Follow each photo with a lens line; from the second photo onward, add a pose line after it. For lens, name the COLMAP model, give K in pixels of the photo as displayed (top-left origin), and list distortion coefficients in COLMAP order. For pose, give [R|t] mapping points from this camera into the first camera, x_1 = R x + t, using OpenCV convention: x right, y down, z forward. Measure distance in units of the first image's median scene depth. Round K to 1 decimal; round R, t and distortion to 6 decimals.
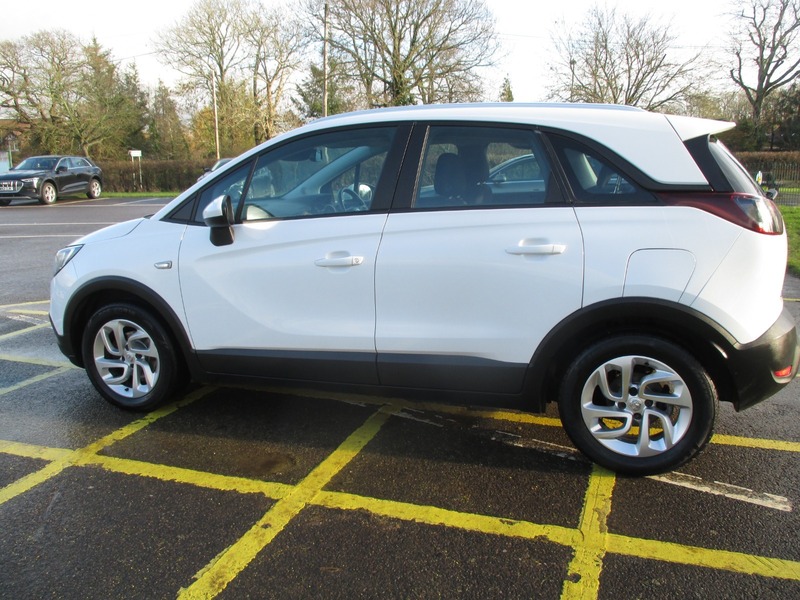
lens RADIAL K [[676.2, 0, 400.0], [0, 676.2, 300.0], [0, 0, 1]] dist [-0.036854, 0.004816]
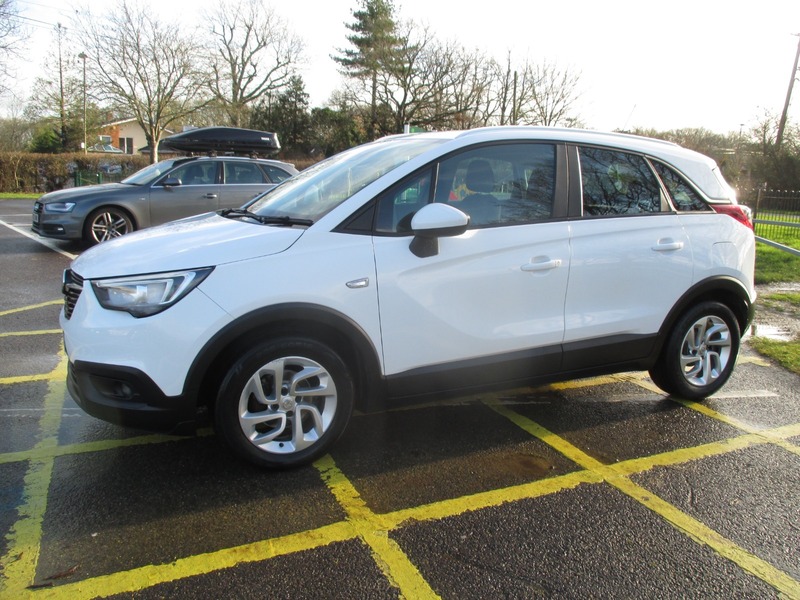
lens RADIAL K [[676.8, 0, 403.5], [0, 676.8, 299.5], [0, 0, 1]] dist [-0.034555, -0.003886]
pose [[0.705205, -0.095929, 0.702483, -1.097110], [0.098441, 0.994456, 0.036978, -0.069317], [-0.702136, 0.043076, 0.710739, 0.410037]]
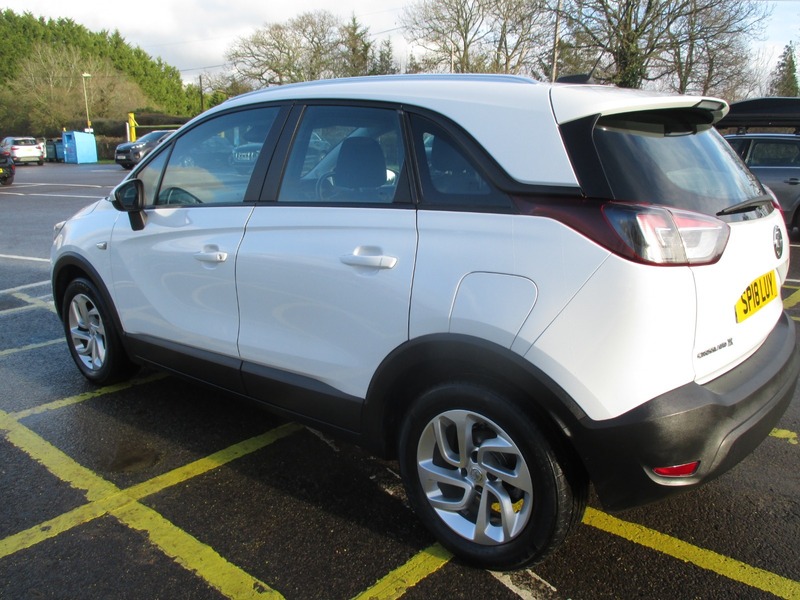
lens RADIAL K [[676.8, 0, 403.5], [0, 676.8, 299.5], [0, 0, 1]] dist [-0.034555, -0.003886]
pose [[0.932399, 0.095394, -0.348616, 0.510268], [-0.083478, 0.995300, 0.049082, -0.070017], [0.351659, -0.016662, 0.935980, 0.257095]]
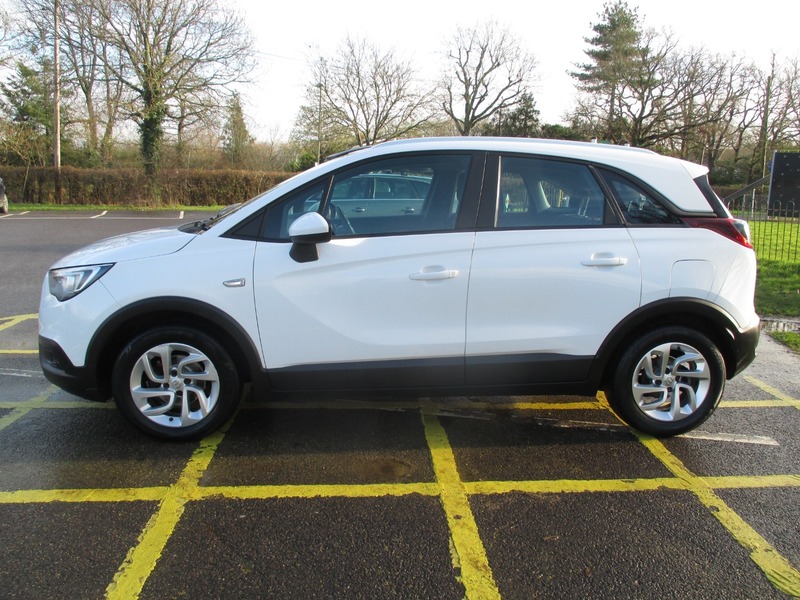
lens RADIAL K [[676.2, 0, 400.0], [0, 676.2, 300.0], [0, 0, 1]] dist [-0.036854, 0.004816]
pose [[0.913212, -0.035486, 0.405937, -0.629715], [0.044691, 0.998913, -0.013214, -0.005335], [-0.405027, 0.030209, 0.913806, 0.024635]]
